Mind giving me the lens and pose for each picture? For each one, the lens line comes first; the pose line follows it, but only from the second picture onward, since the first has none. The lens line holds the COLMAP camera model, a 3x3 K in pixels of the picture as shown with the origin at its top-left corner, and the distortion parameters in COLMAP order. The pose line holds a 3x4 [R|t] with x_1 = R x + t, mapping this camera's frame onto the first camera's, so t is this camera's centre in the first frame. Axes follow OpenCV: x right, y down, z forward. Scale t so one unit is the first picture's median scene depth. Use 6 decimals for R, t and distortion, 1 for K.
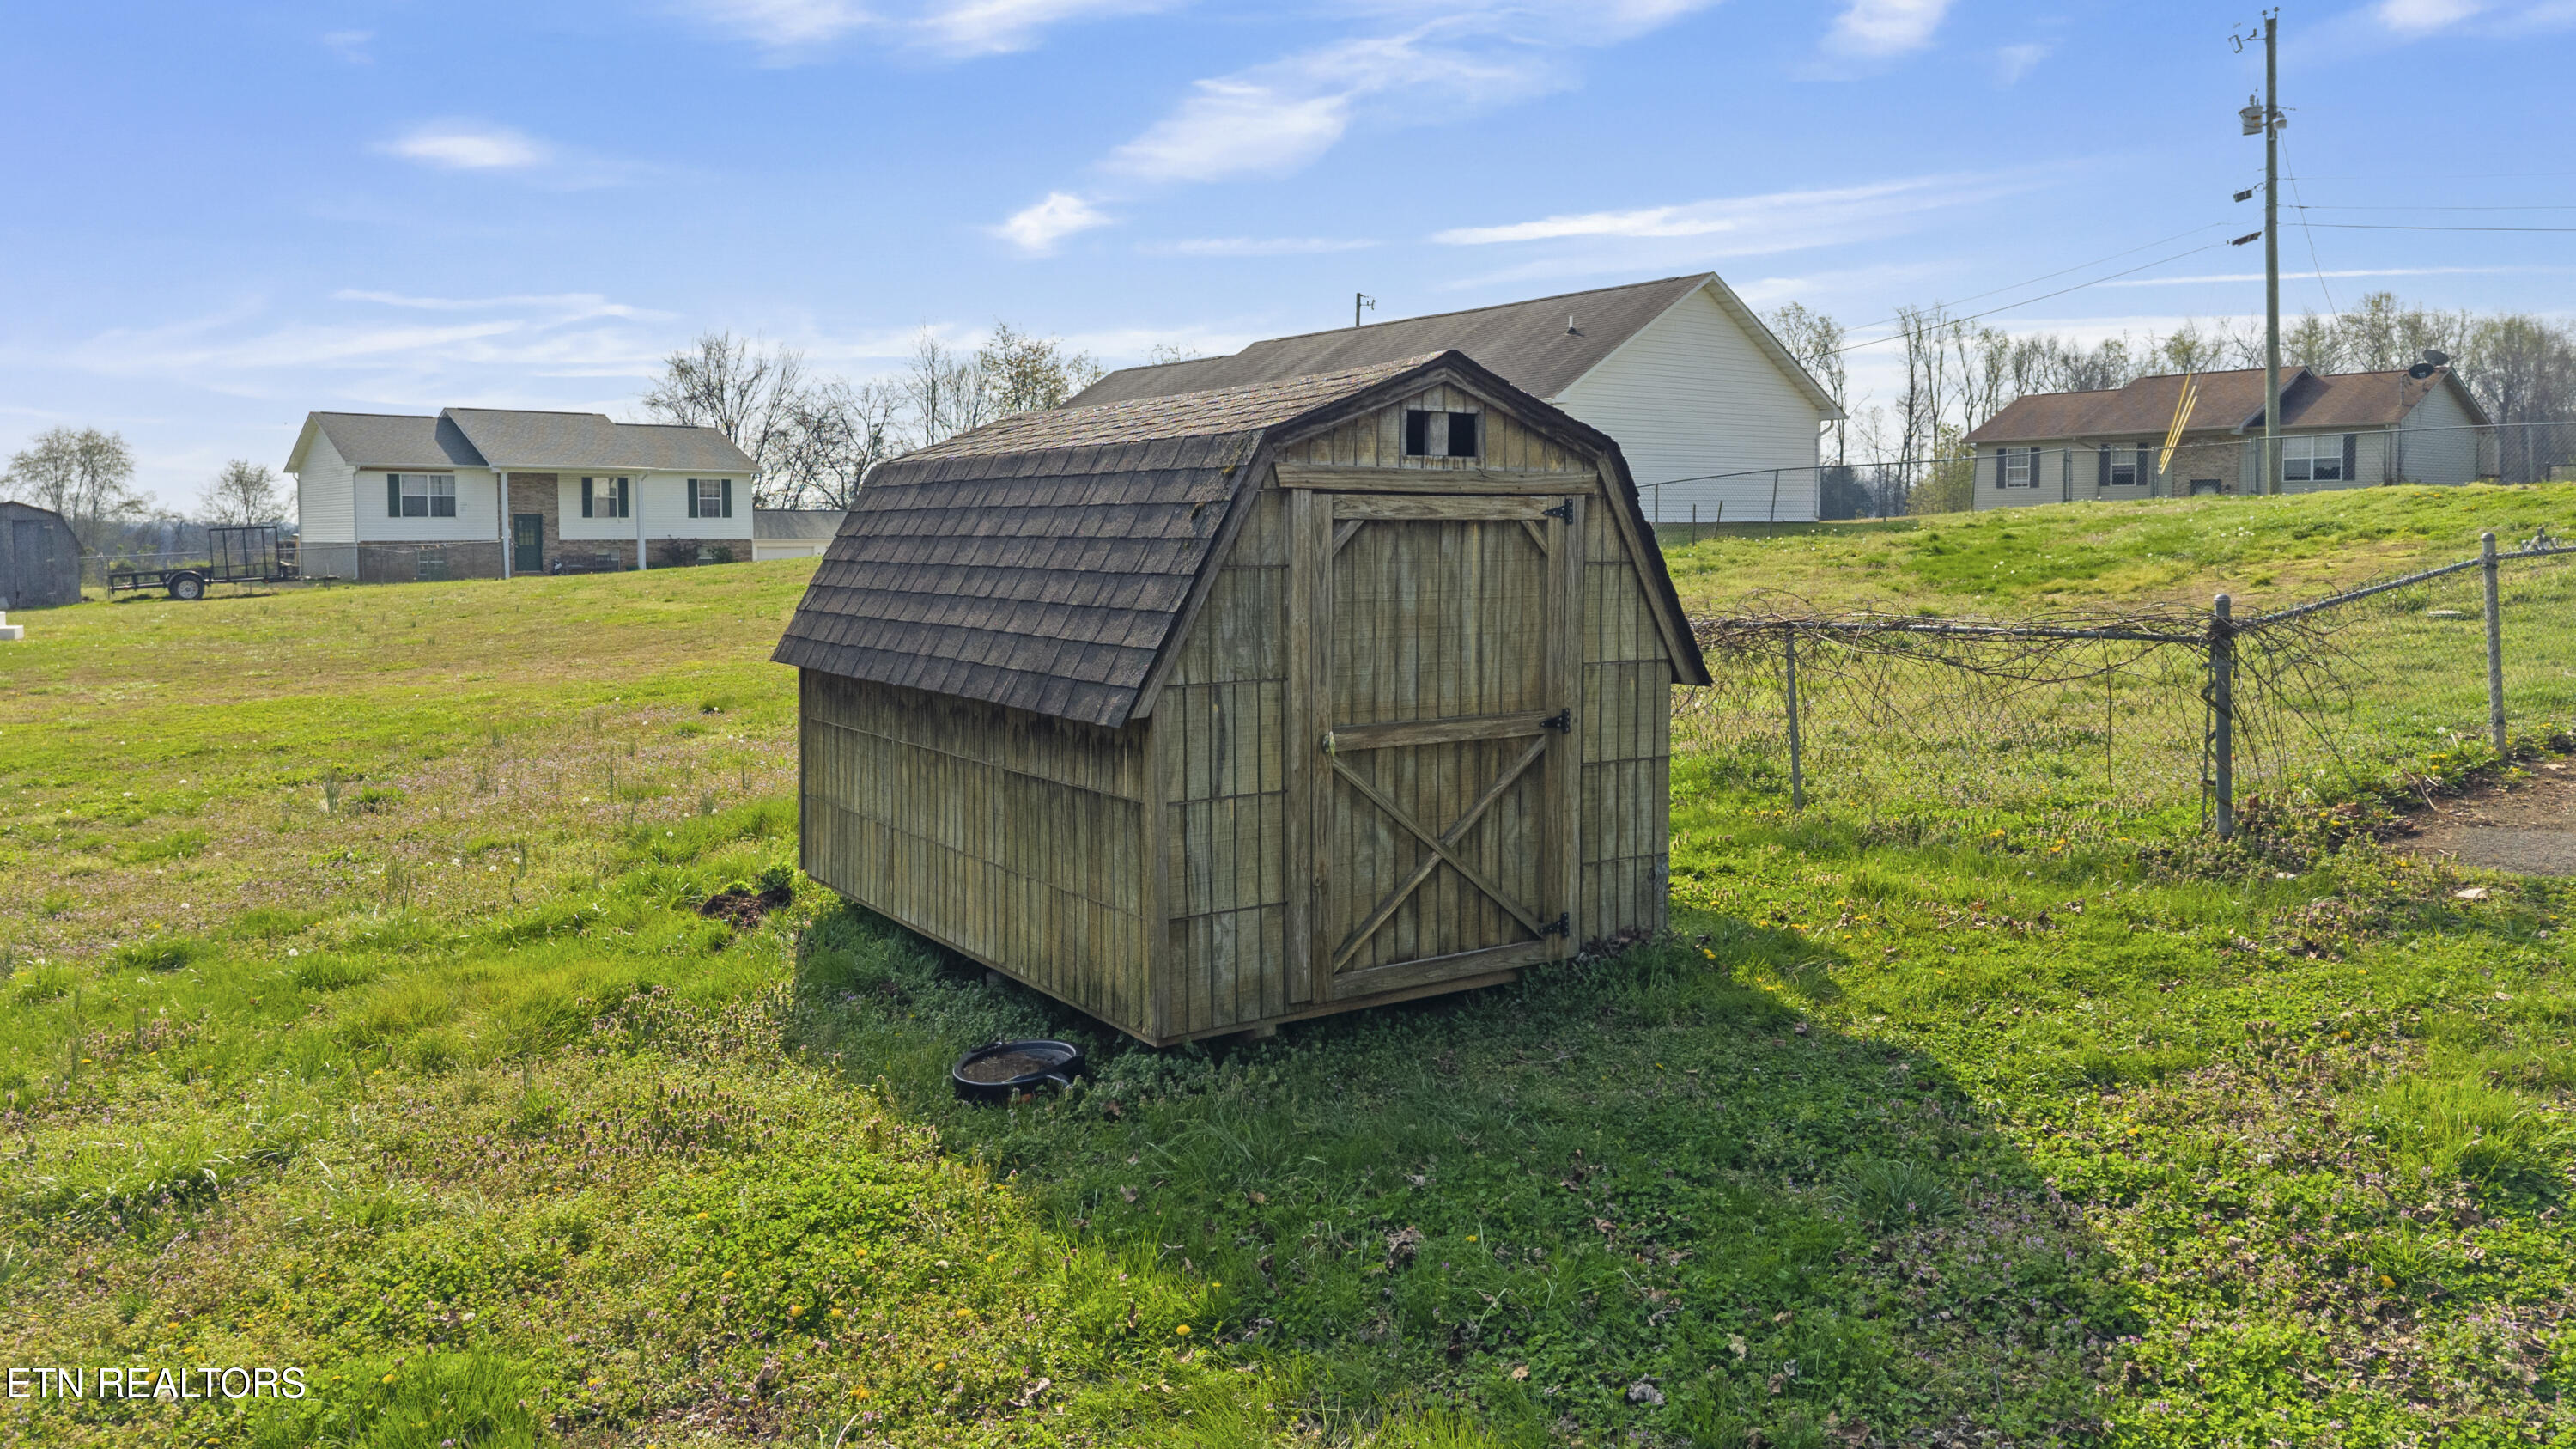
lens RADIAL K [[1776.0, 0, 1288.0], [0, 1776.0, 724.5], [0, 0, 1]] dist [-0.004091, -0.001358]
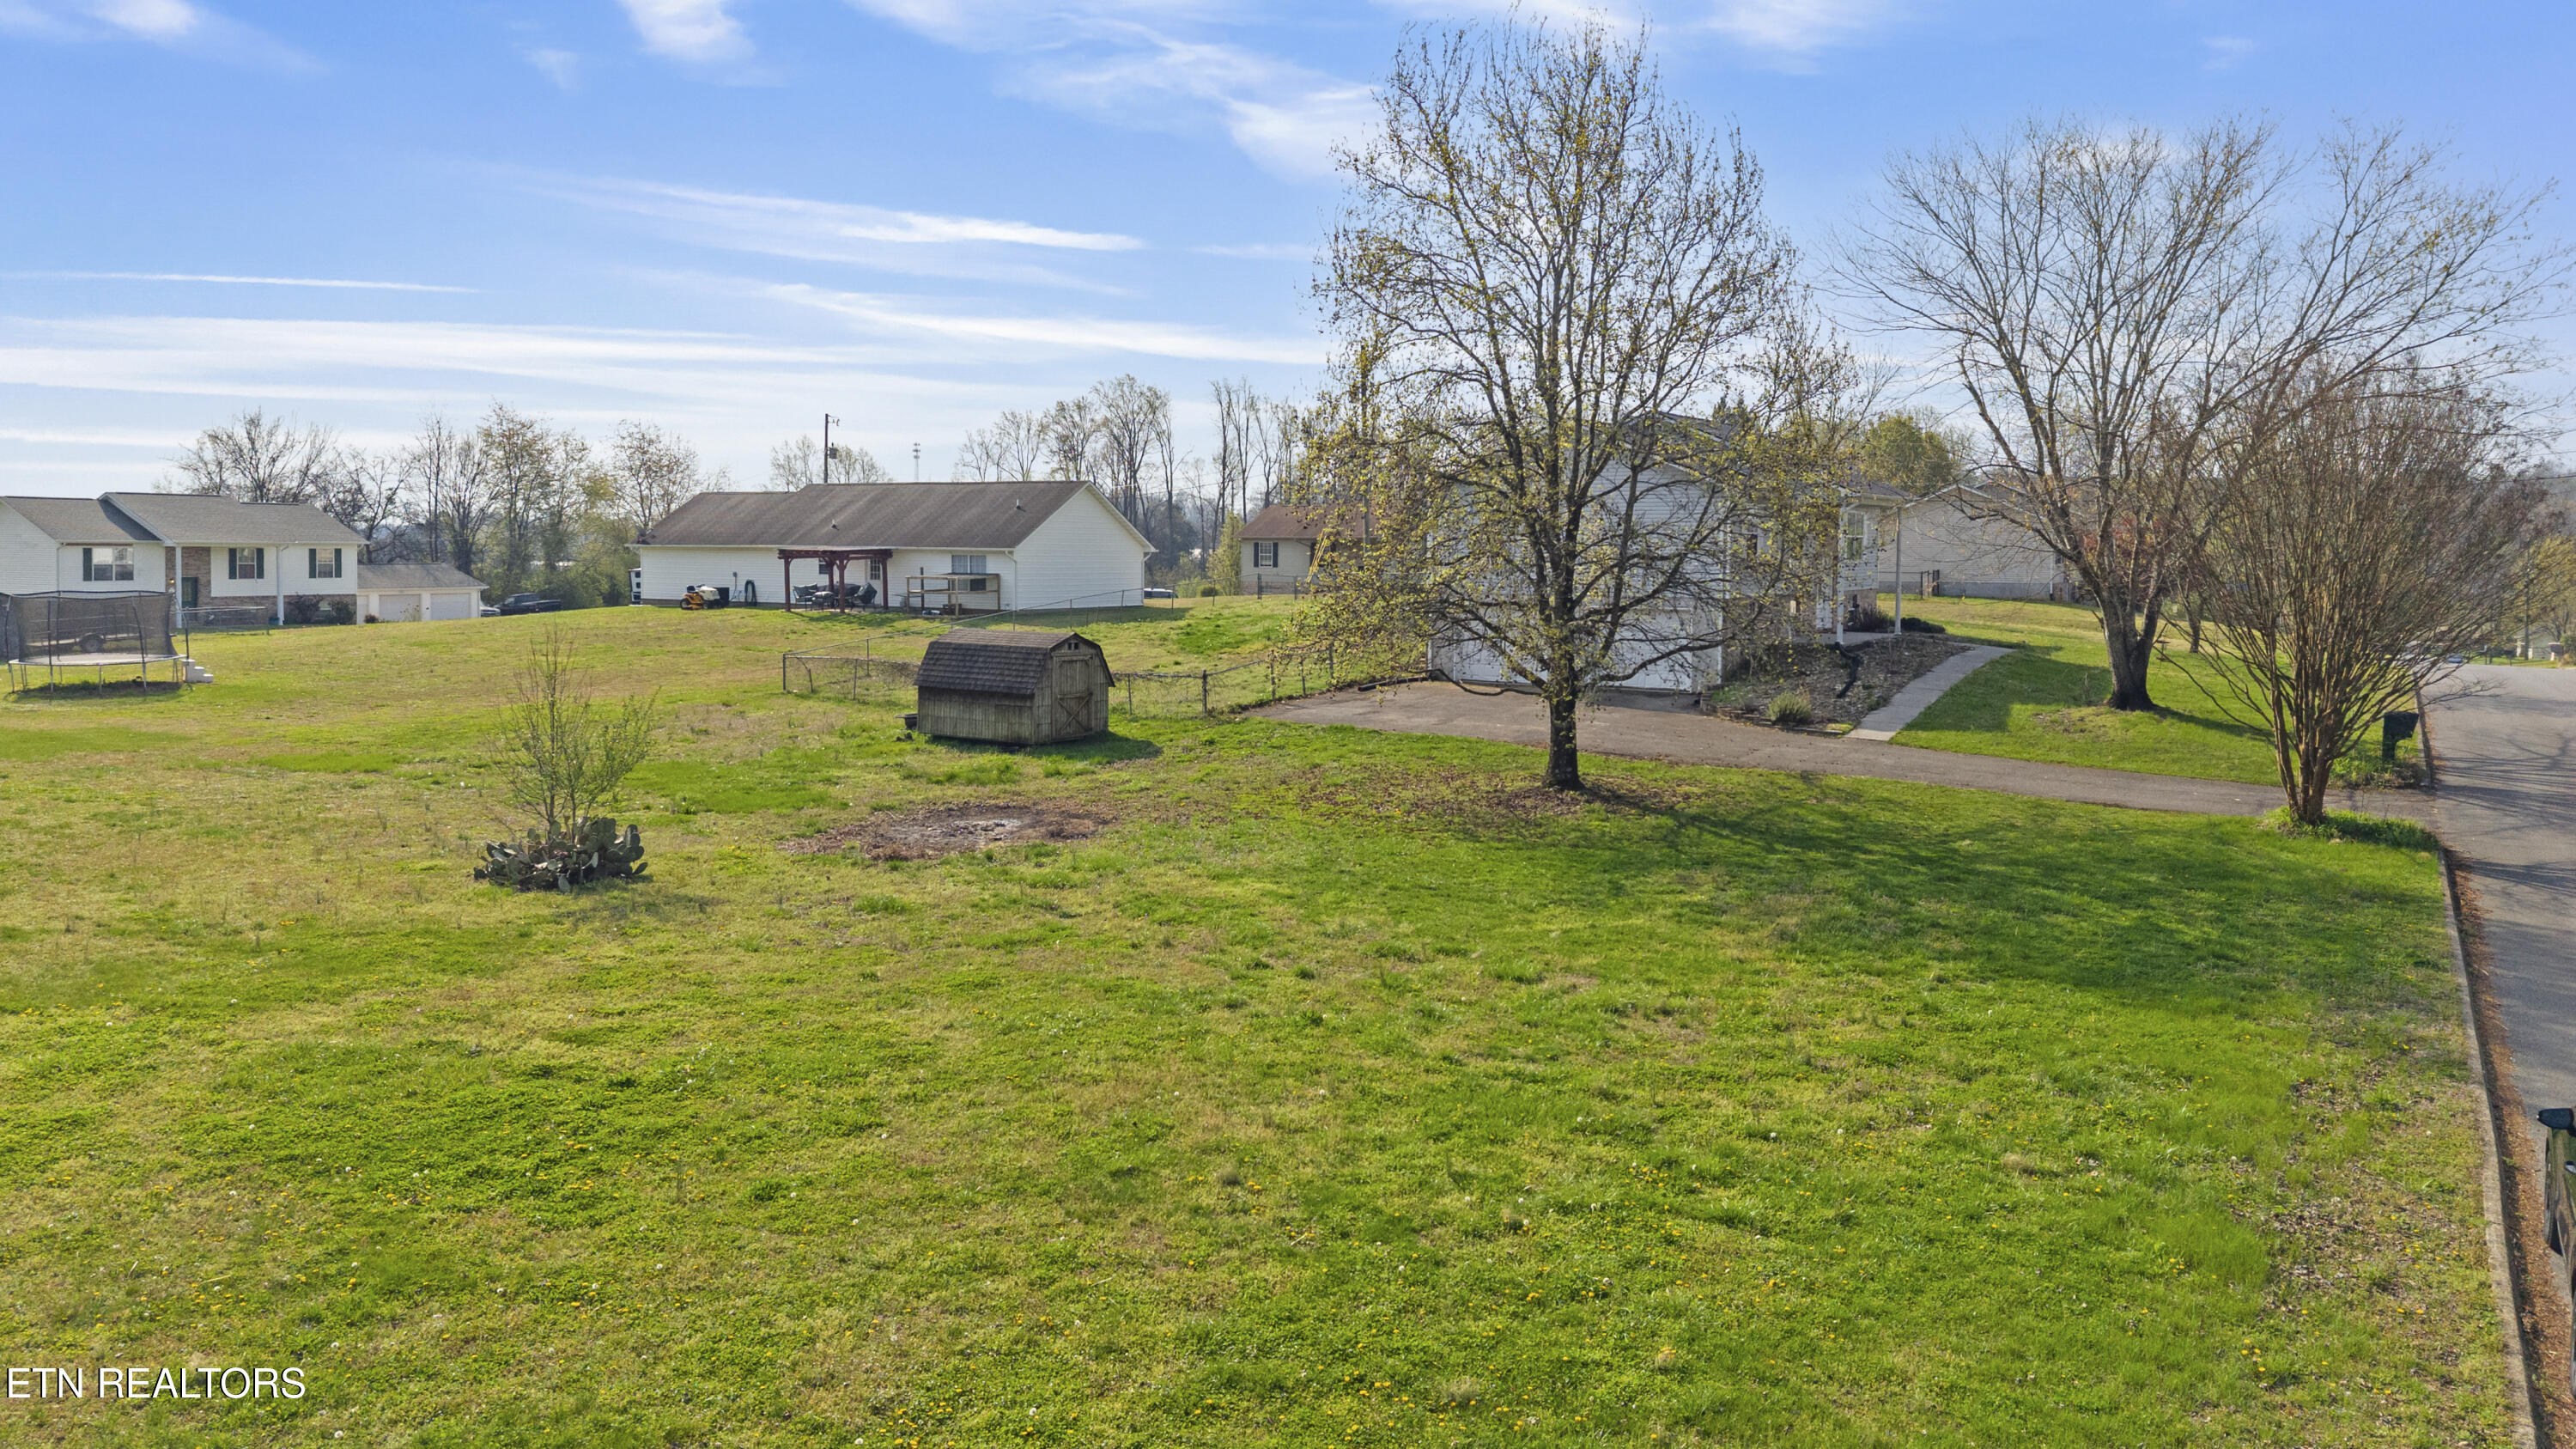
lens RADIAL K [[1722.9, 0, 1296.7], [0, 1722.9, 722.4], [0, 0, 1]] dist [0.000869, -0.005772]
pose [[0.932398, -0.023475, 0.360671, -0.132348], [0.026487, 0.999643, -0.003411, 0.013625], [-0.360462, 0.012734, 0.932687, -0.475804]]
